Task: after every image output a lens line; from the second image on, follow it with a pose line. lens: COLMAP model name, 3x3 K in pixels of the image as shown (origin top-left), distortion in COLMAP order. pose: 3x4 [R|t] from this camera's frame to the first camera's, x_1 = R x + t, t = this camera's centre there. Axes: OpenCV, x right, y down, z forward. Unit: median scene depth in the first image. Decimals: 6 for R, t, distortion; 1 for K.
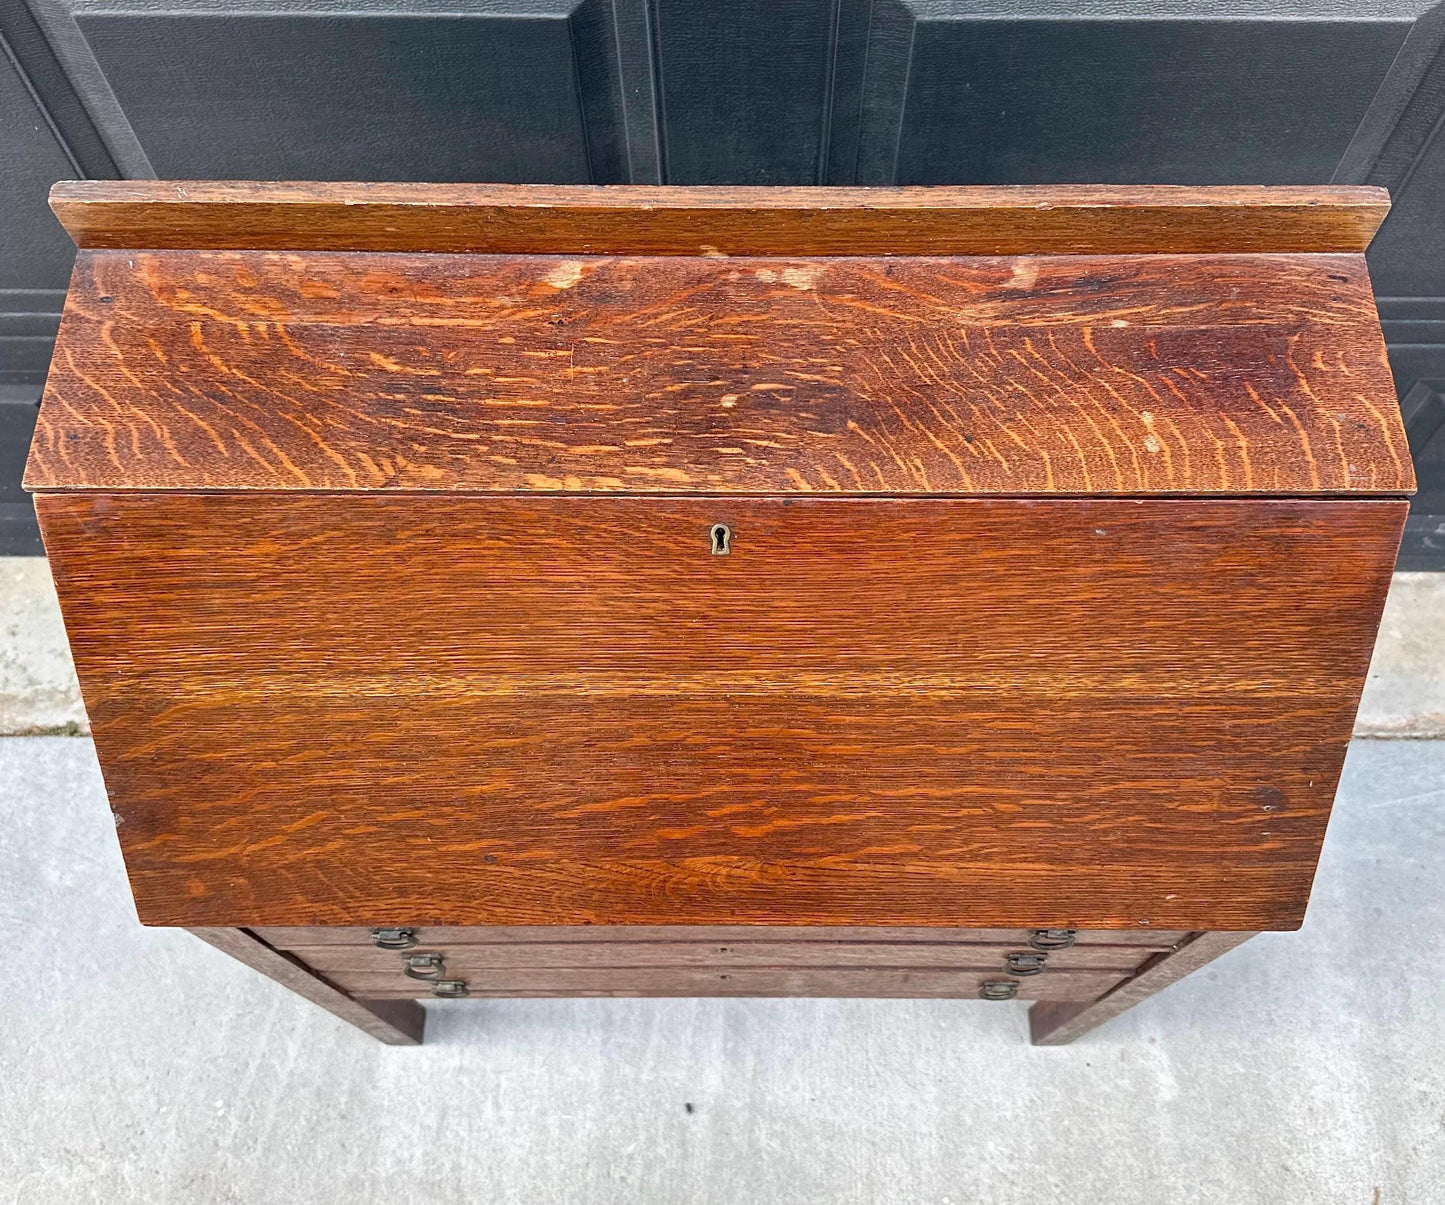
lens RADIAL K [[1411.9, 0, 741.1], [0, 1411.9, 569.1], [0, 0, 1]] dist [0.214814, -0.510474]
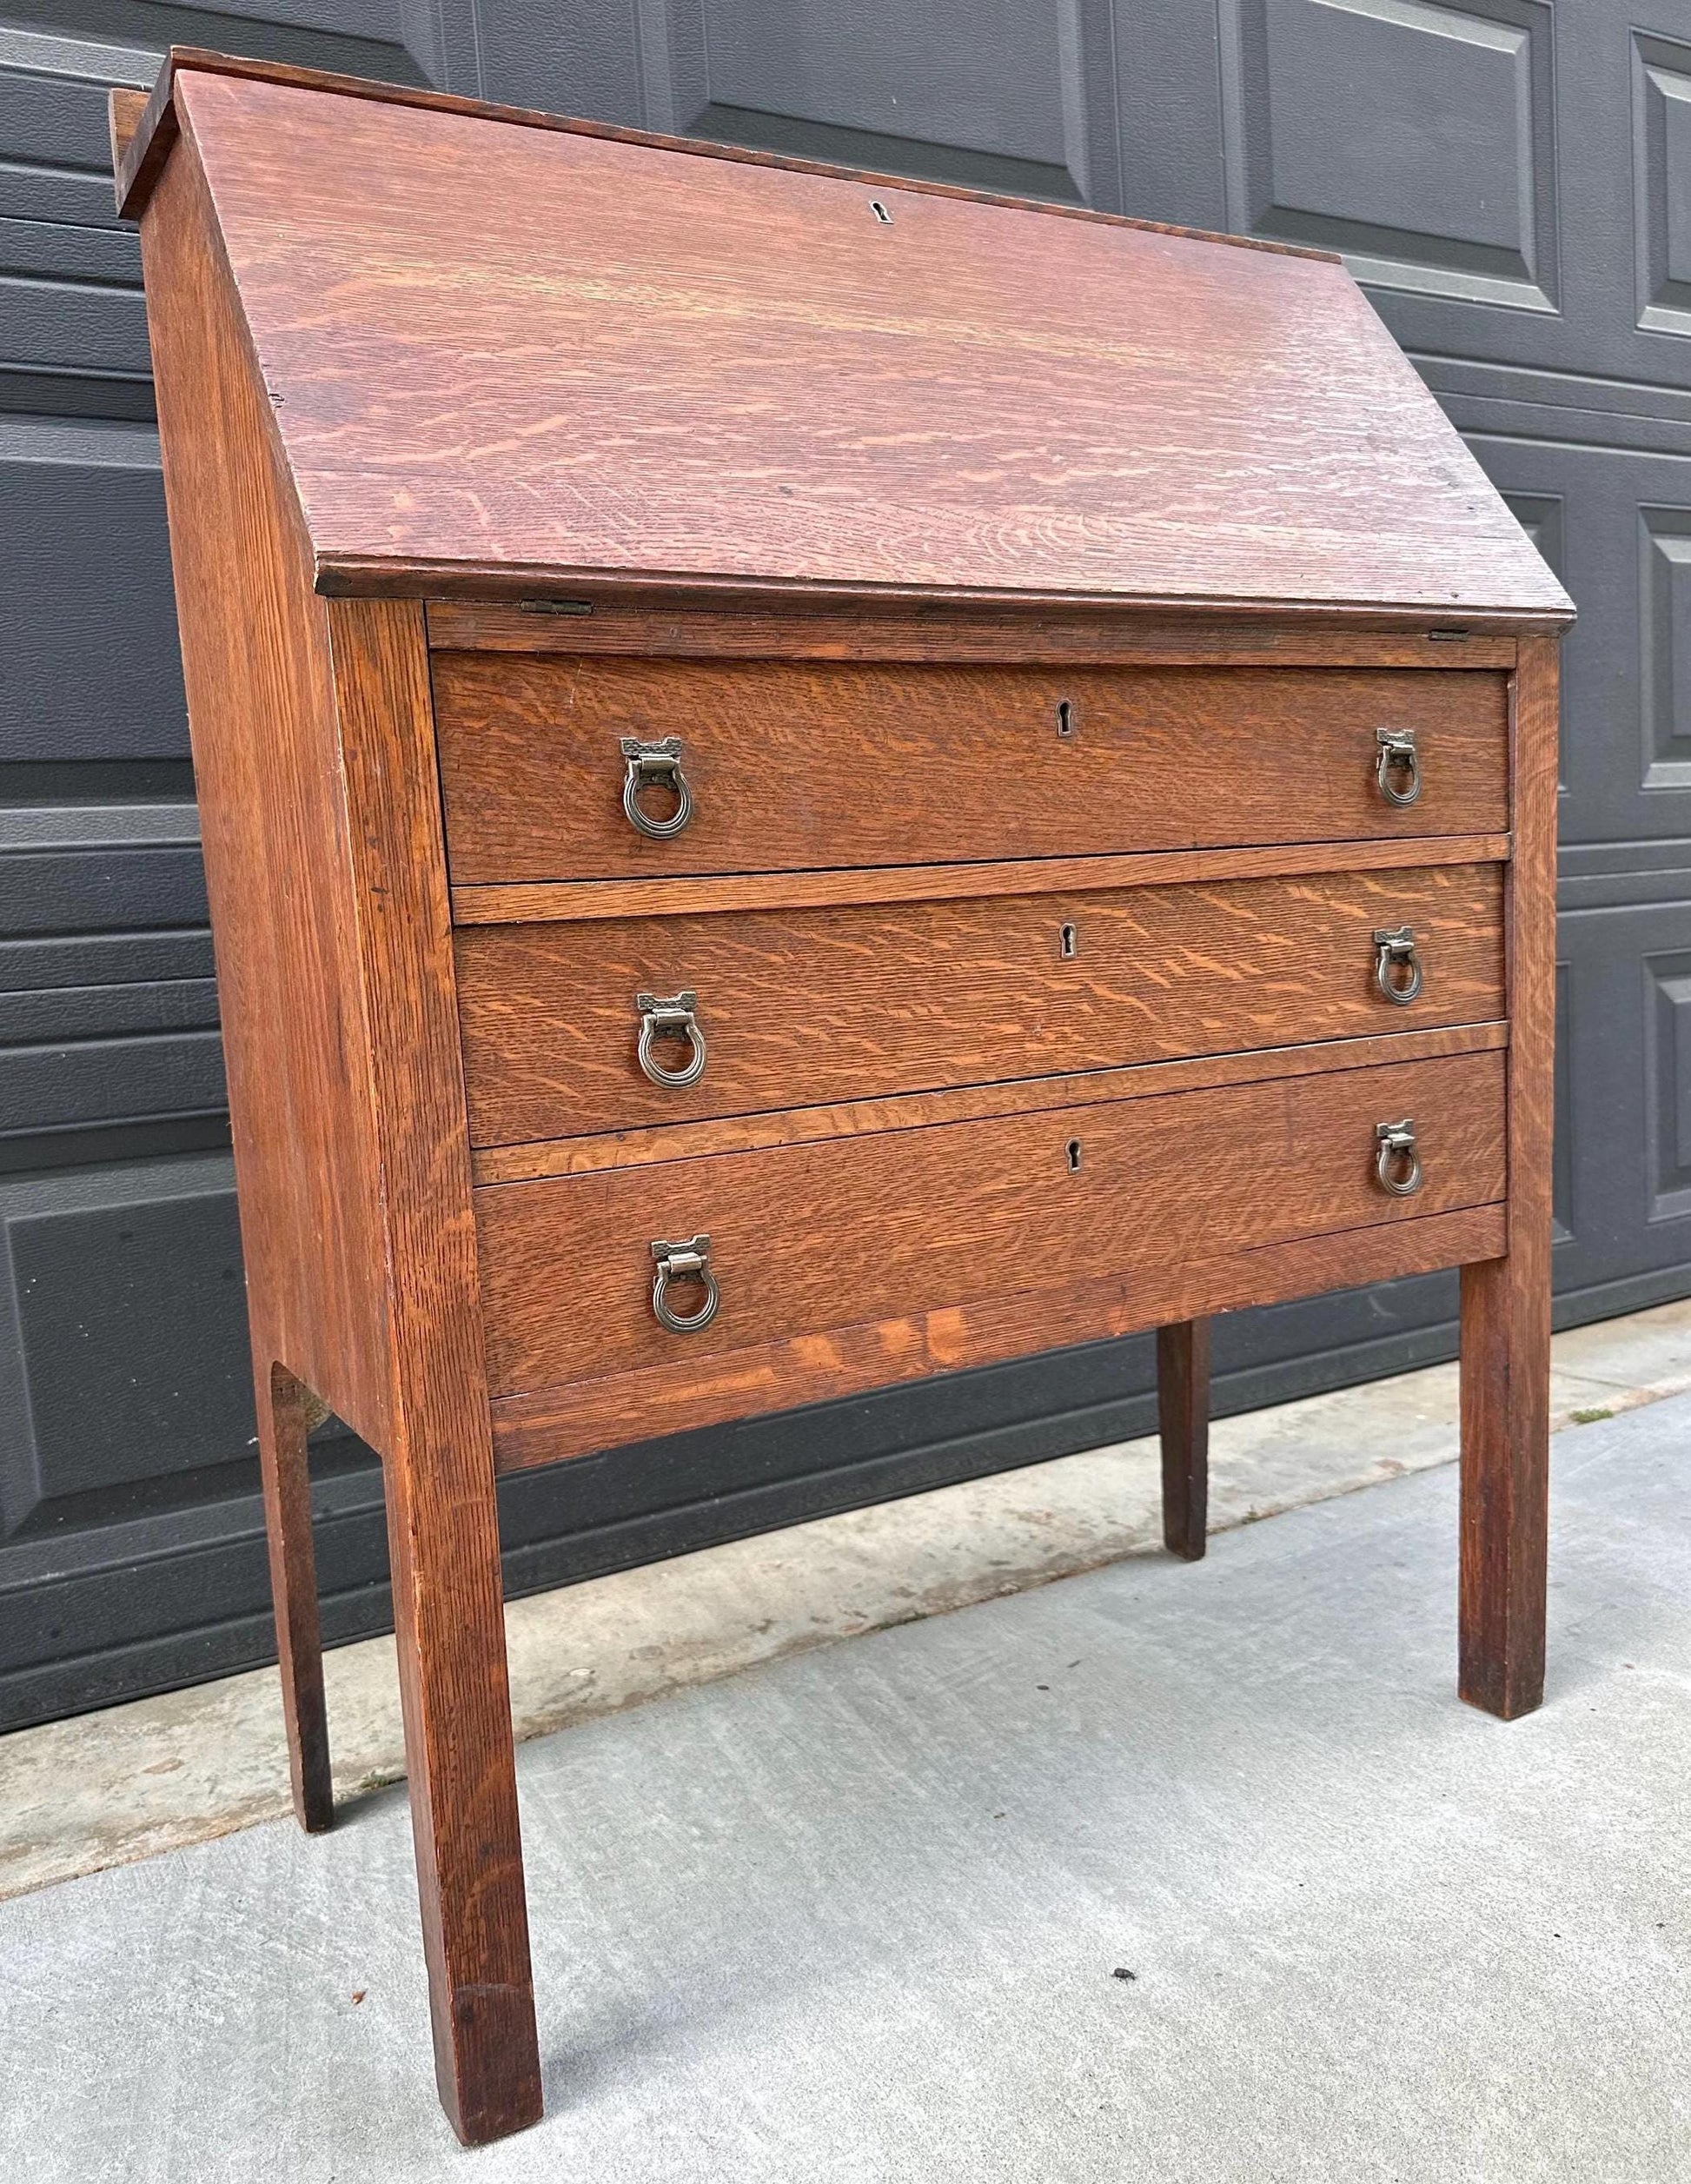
lens RADIAL K [[1697.9, 0, 798.2], [0, 1697.9, 1114.4], [0, 0, 1]] dist [0.204269, -0.488168]
pose [[0.869088, -0.114927, 0.481121, -0.694097], [0.468123, 0.505367, -0.724890, 1.107743], [-0.159833, 0.855217, 0.493009, 0.911581]]
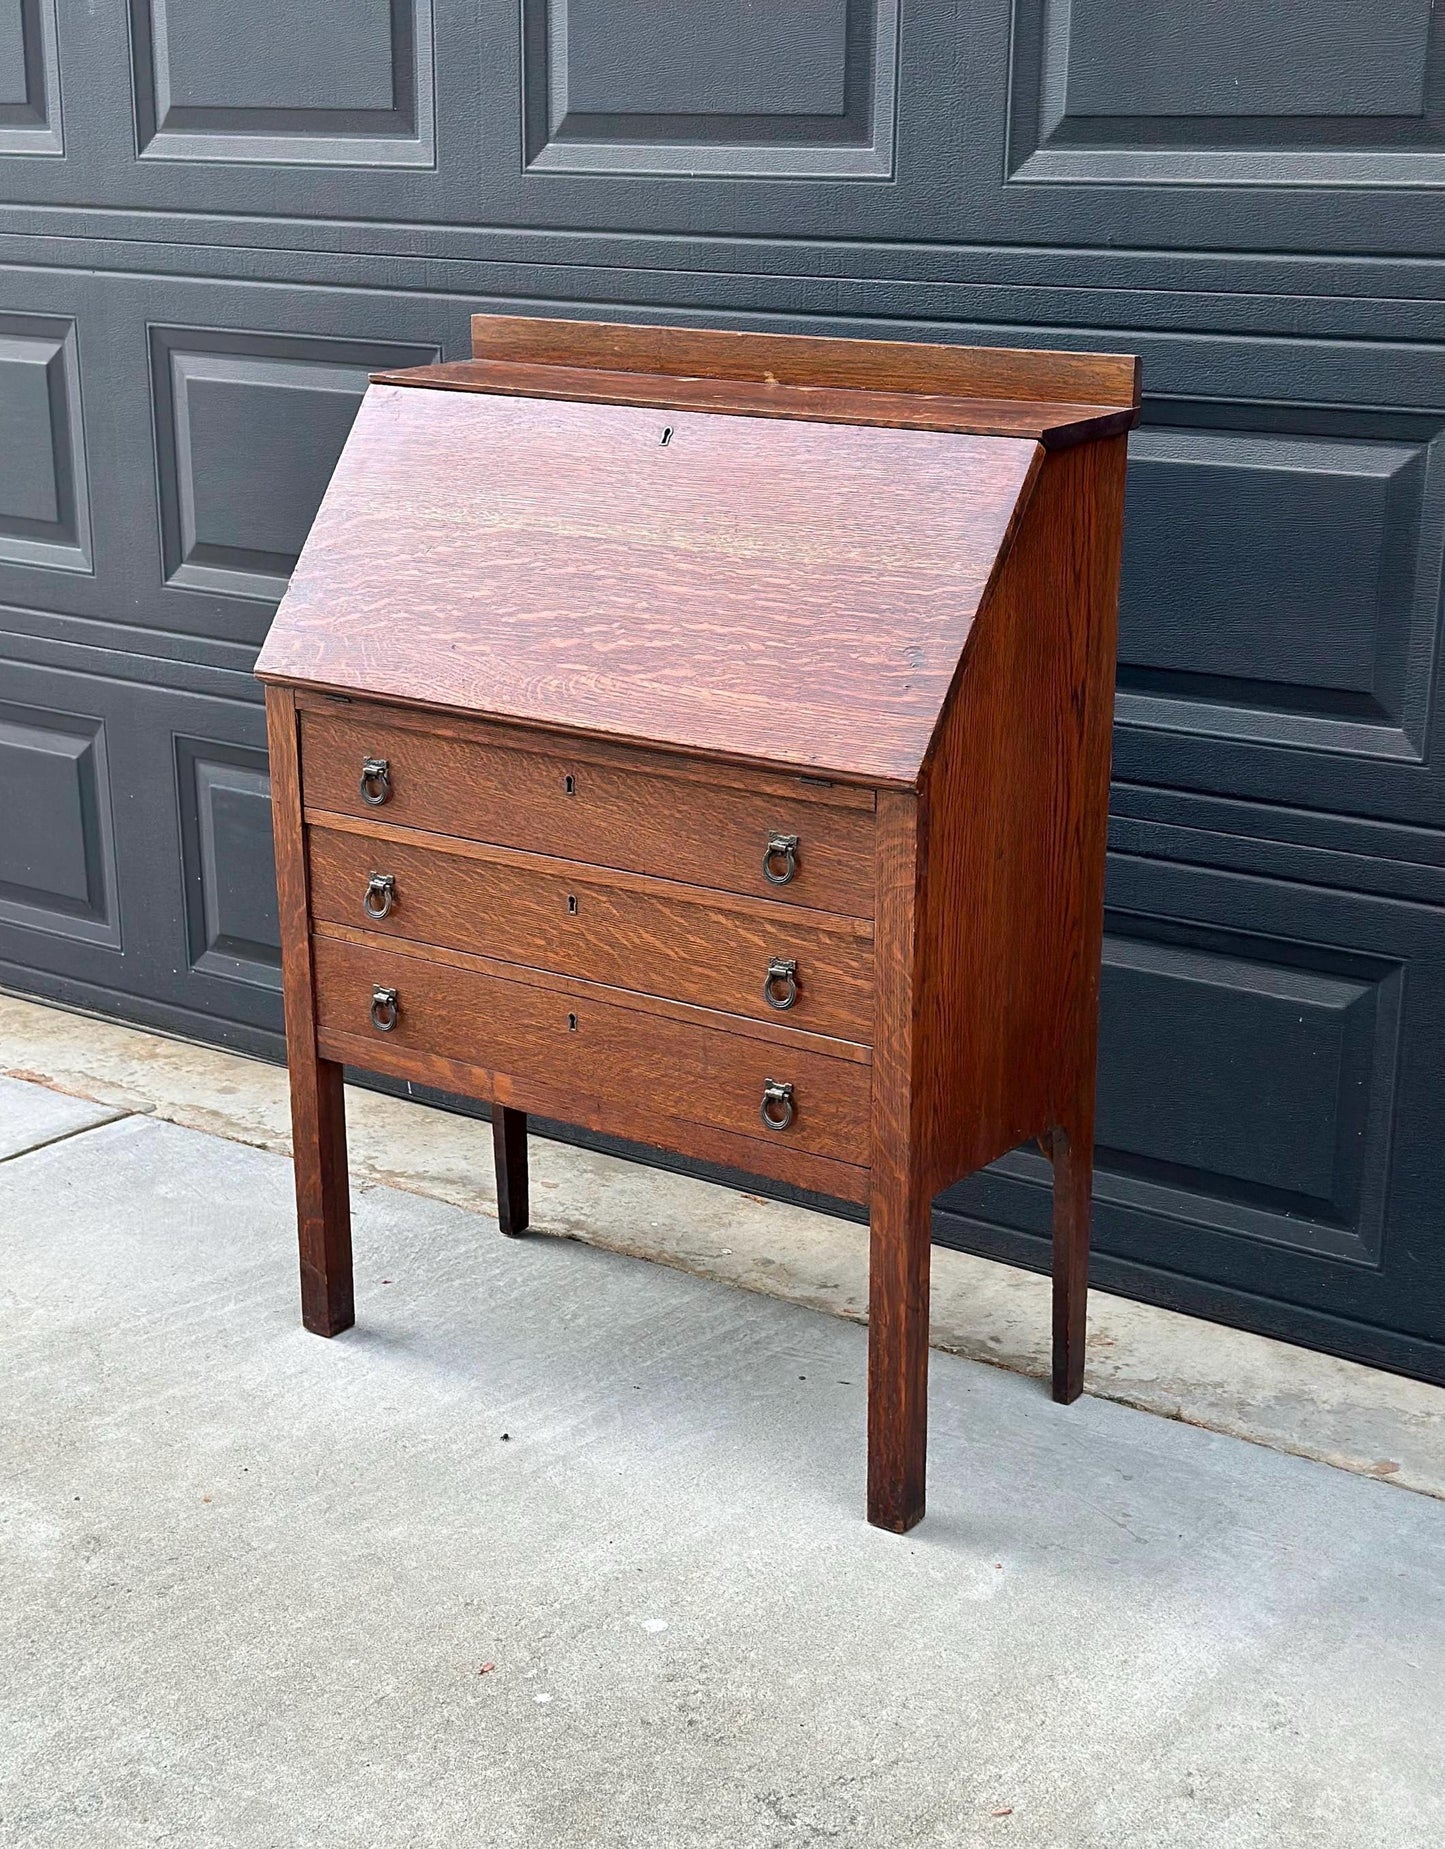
lens RADIAL K [[2875.6, 0, 658.5], [0, 2875.6, 1026.3], [0, 0, 1]] dist [0.168611, -0.214594]
pose [[0.799051, 0.185238, -0.572017, 1.902105], [-0.538009, 0.645030, -0.542663, 2.110617], [0.268446, 0.741366, 0.615072, -0.506761]]
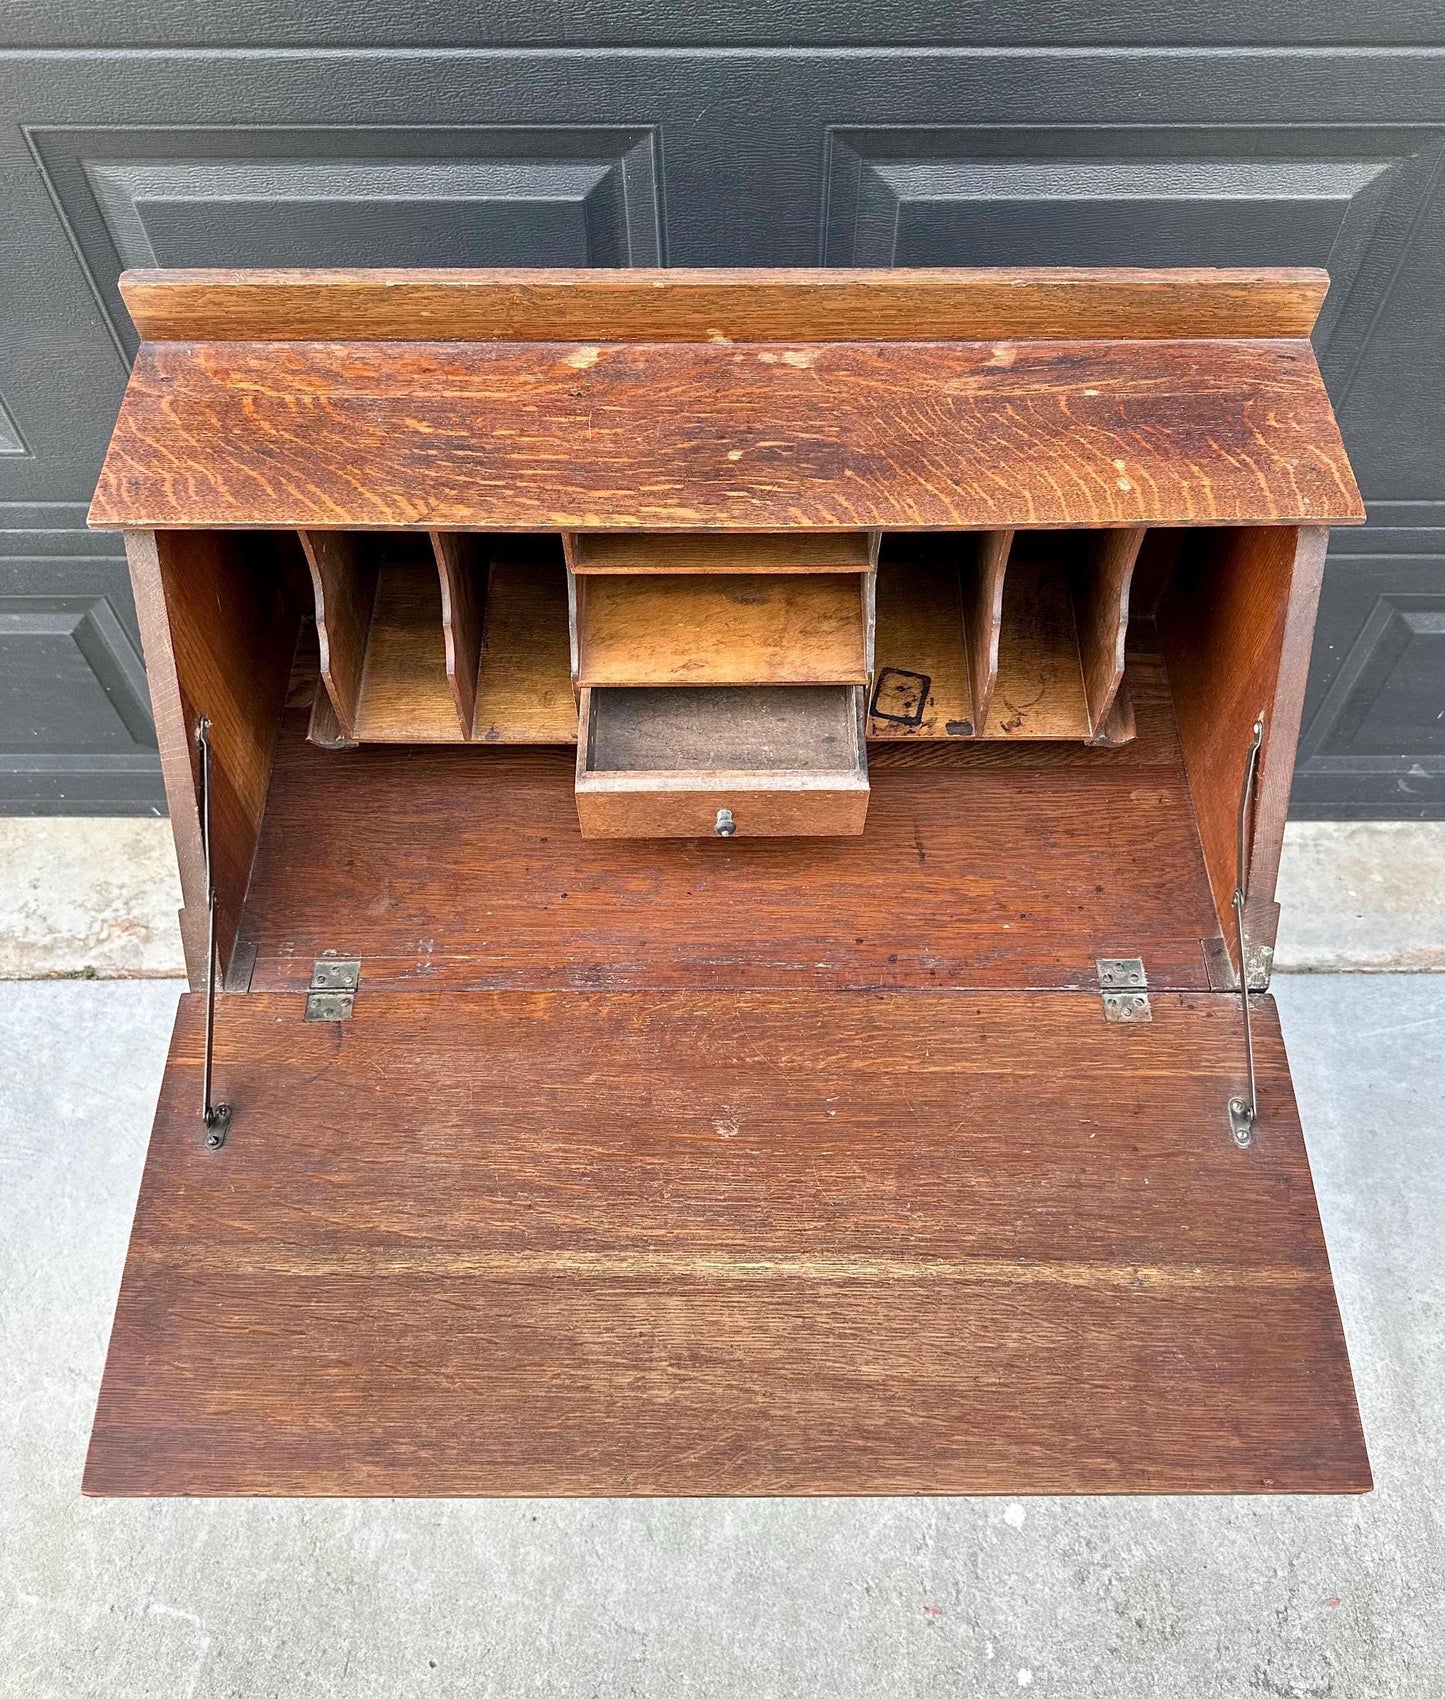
lens RADIAL K [[1409.3, 0, 743.3], [0, 1409.3, 860.0], [0, 0, 1]] dist [0.193355, -0.425048]
pose [[0.999952, -0.008504, 0.004867, -0.009841], [0.008959, 0.994691, -0.102515, 0.291233], [-0.003970, 0.102554, 0.994720, -0.052146]]
